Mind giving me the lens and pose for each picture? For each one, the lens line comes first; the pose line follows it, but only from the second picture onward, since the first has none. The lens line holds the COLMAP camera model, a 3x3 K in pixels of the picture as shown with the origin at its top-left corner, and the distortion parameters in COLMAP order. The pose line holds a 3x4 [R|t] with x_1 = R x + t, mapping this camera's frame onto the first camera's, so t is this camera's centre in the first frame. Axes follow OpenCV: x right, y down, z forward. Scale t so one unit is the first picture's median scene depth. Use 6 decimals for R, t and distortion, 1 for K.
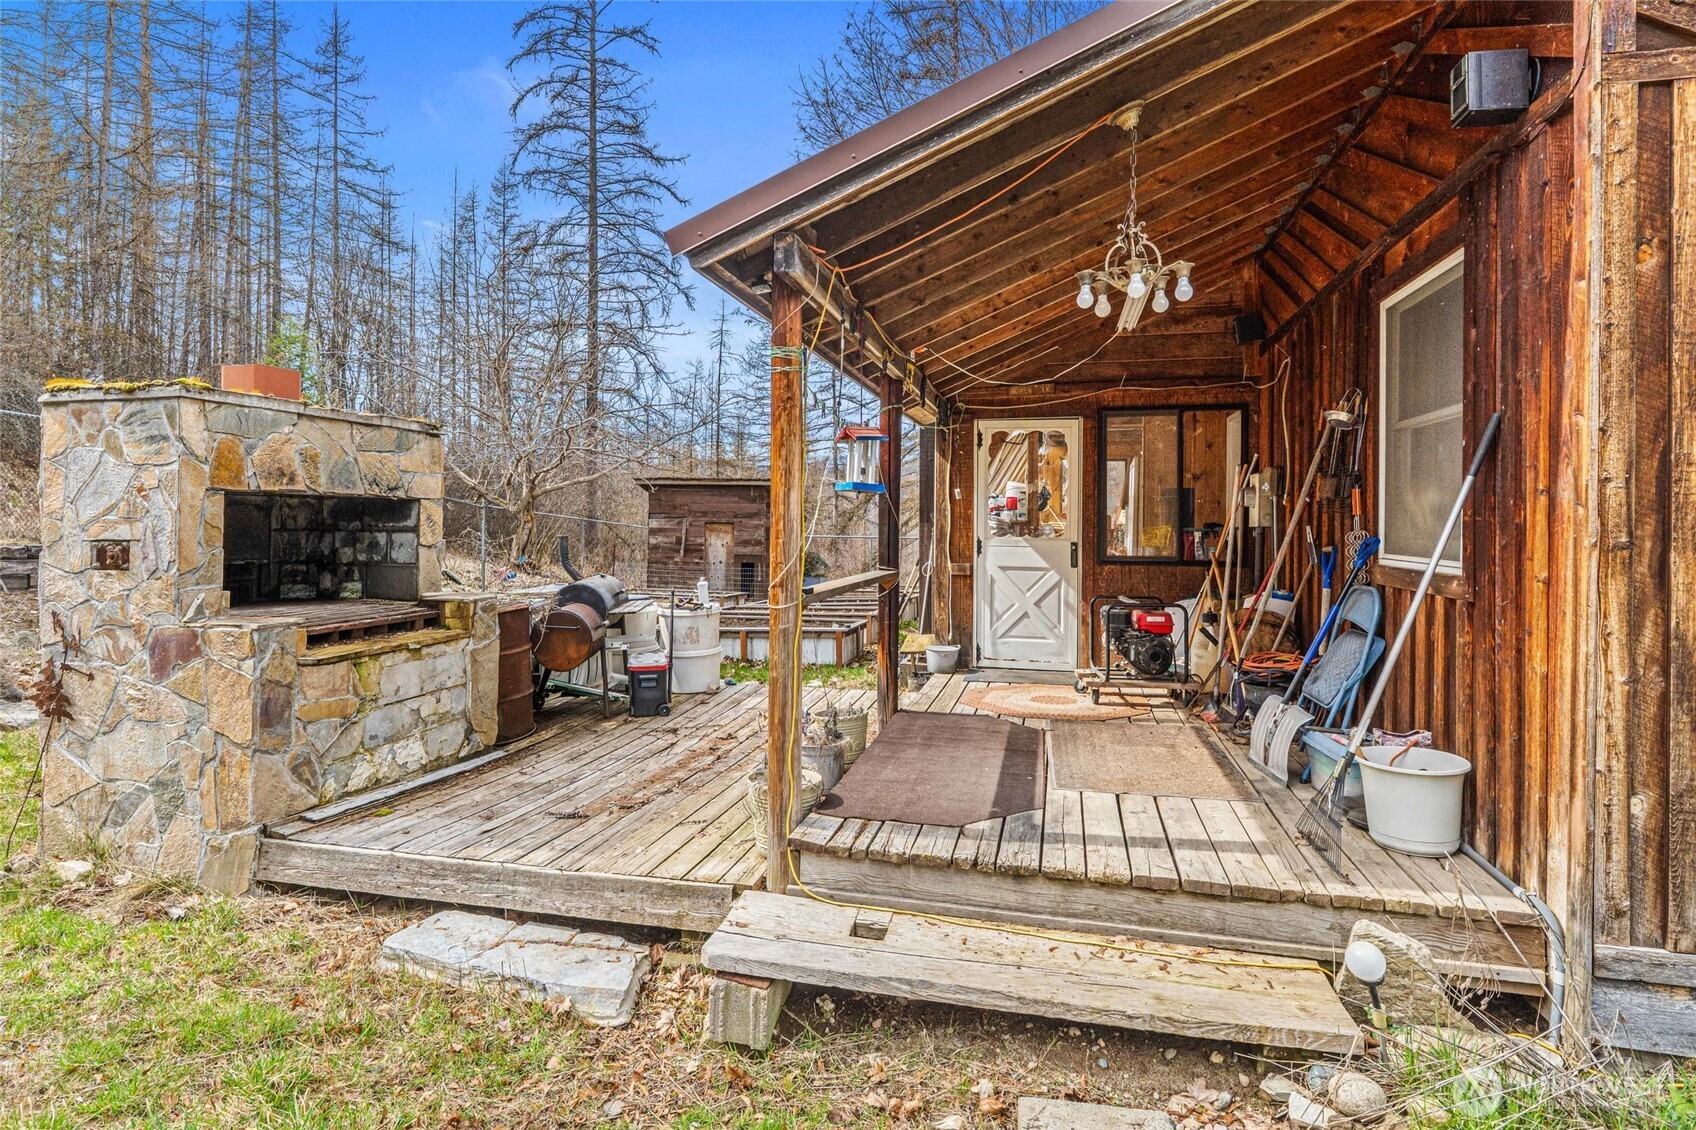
lens RADIAL K [[892.5, 0, 843.1], [0, 892.5, 534.9], [0, 0, 1]] dist [0.001701, -0.000064]
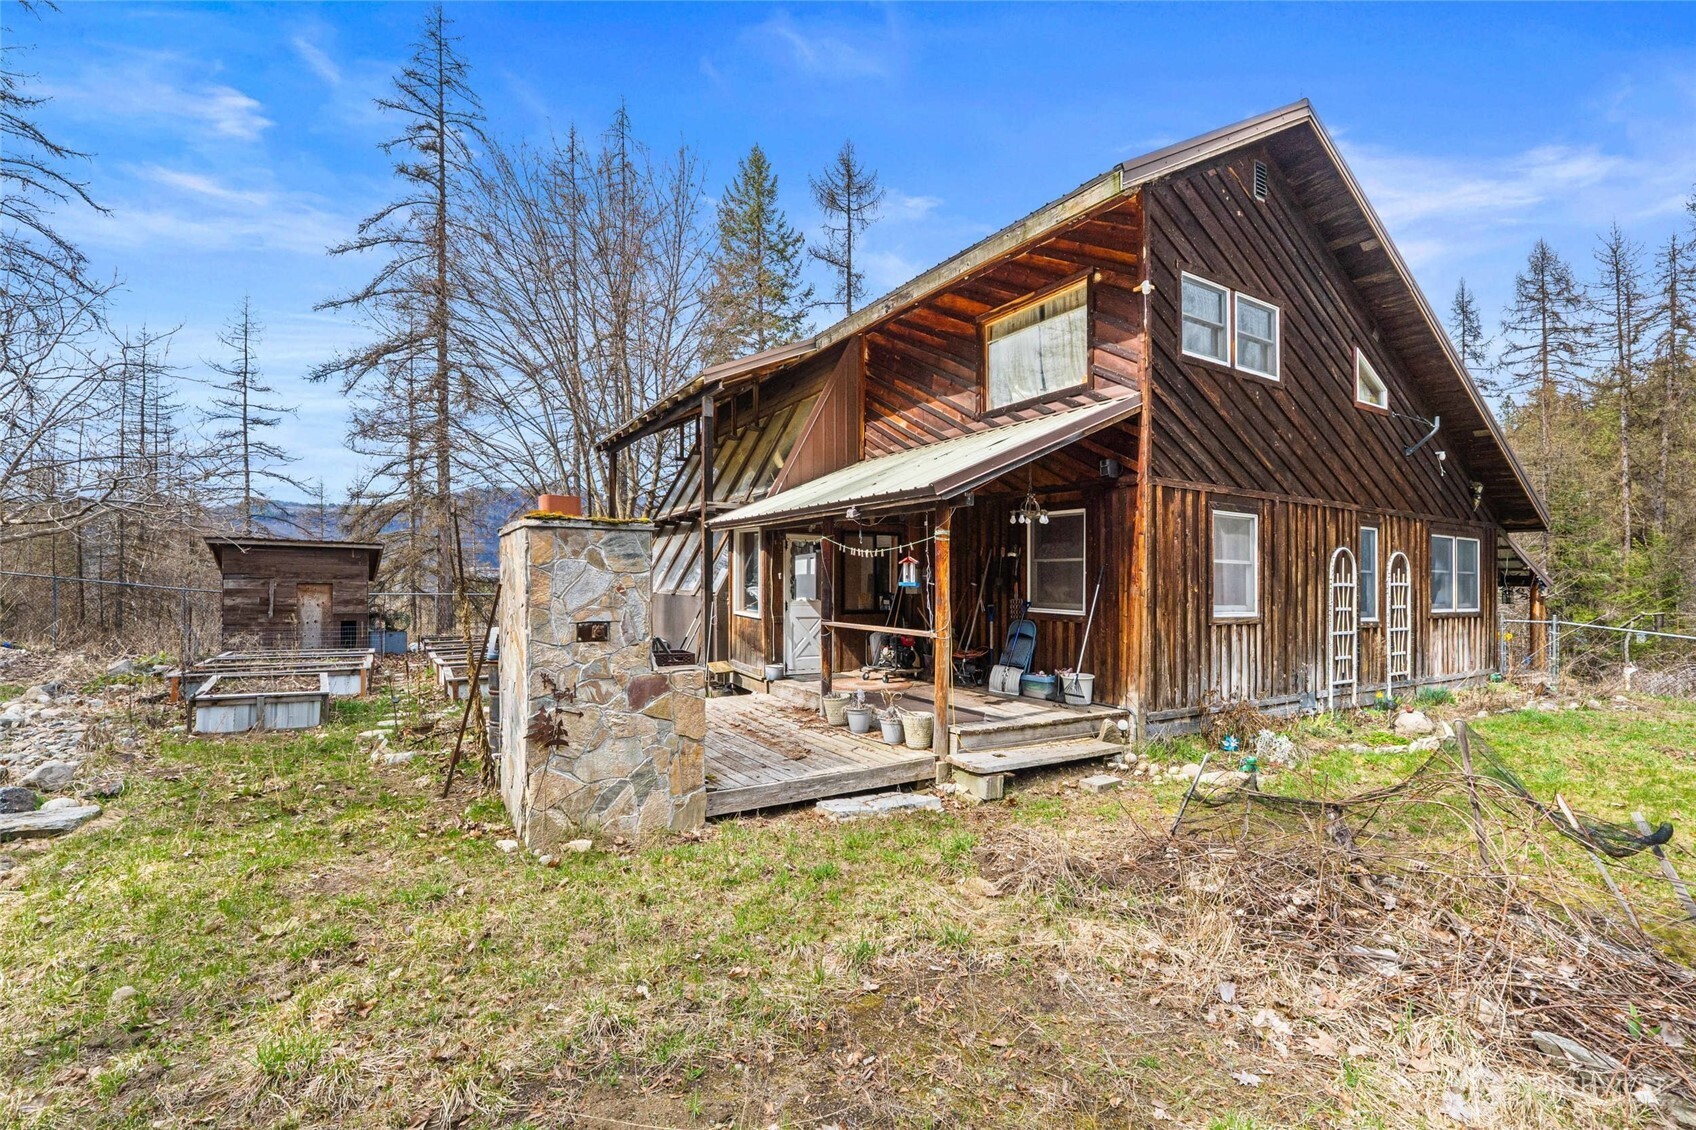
lens RADIAL K [[723.4, 0, 853.4], [0, 723.4, 594.5], [0, 0, 1]] dist [-0.001216, 0.000053]
pose [[0.702680, -0.013447, 0.711379, -0.297780], [0.002761, 0.999865, 0.016172, -0.012698], [-0.711500, -0.009400, 0.702623, -0.035047]]
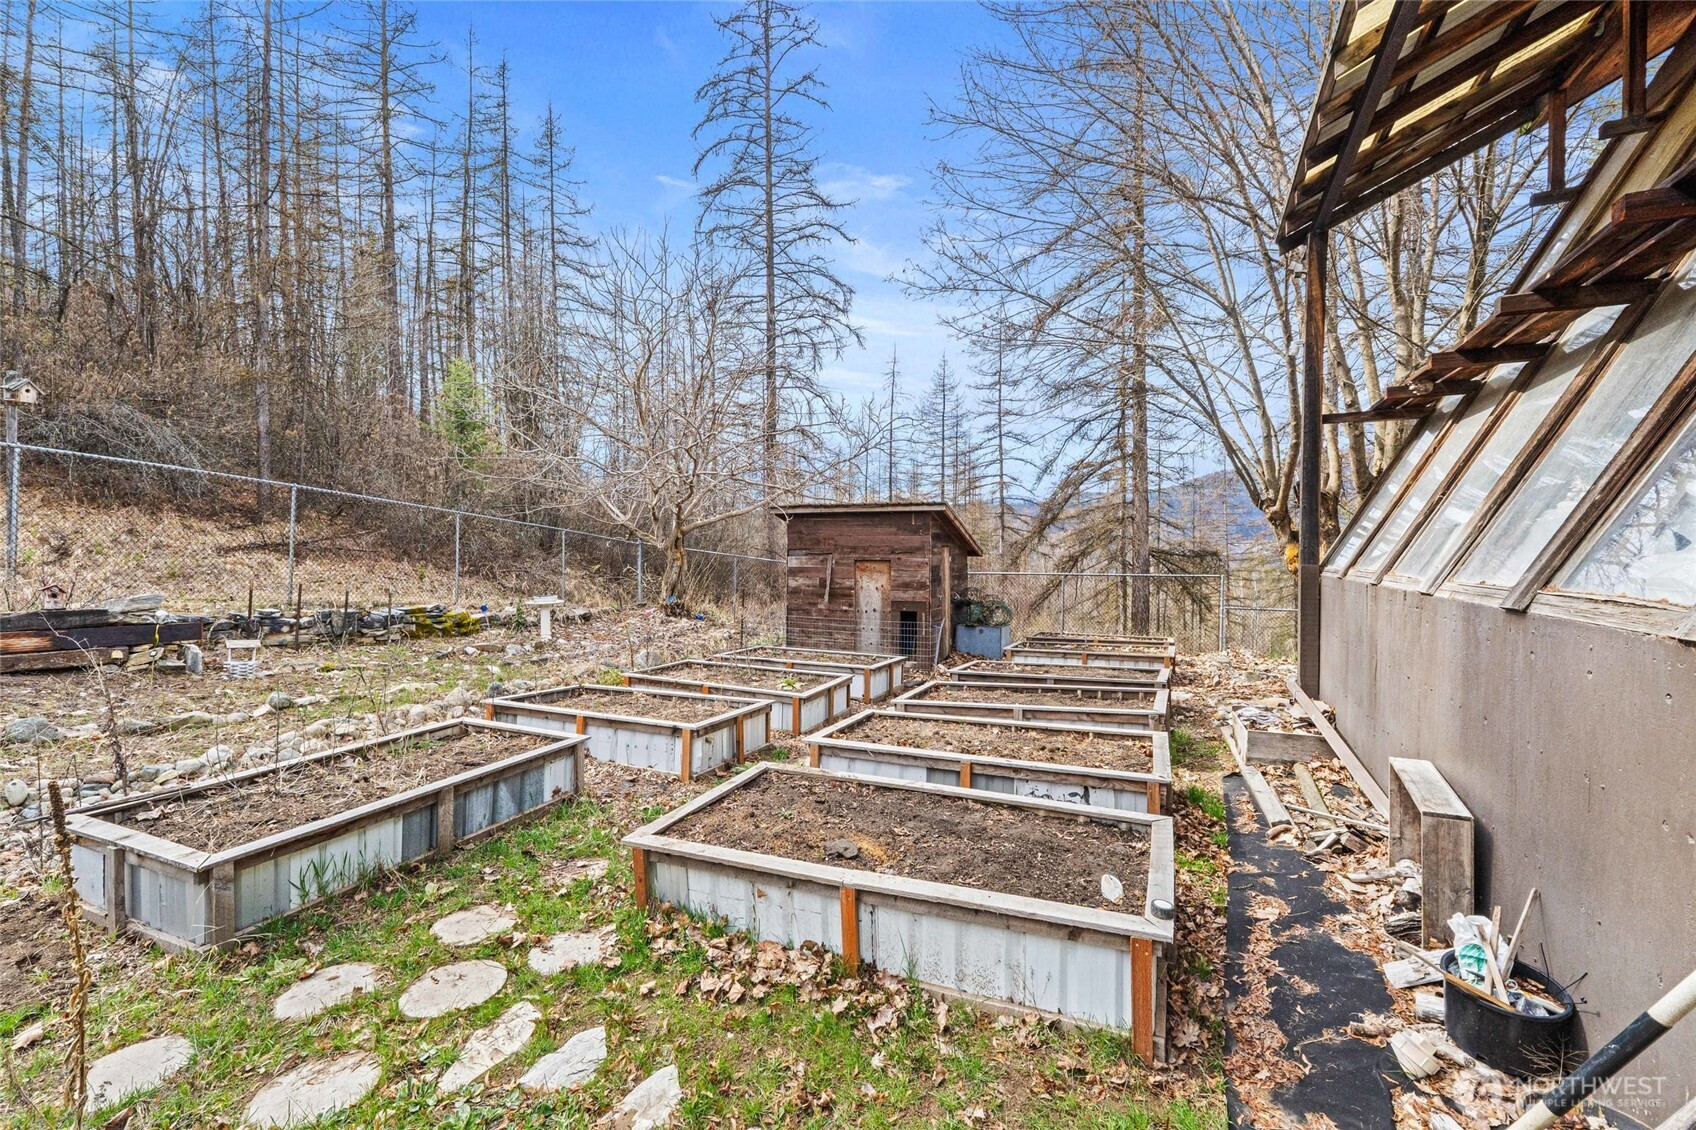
lens RADIAL K [[682.4, 0, 838.5], [0, 682.4, 571.6], [0, 0, 1]] dist [-0.001153, 0.000089]
pose [[0.972894, -0.005352, -0.231189, -0.028195], [0.009383, 0.999822, 0.016339, -0.013896], [0.231061, -0.018066, 0.972772, 0.407491]]
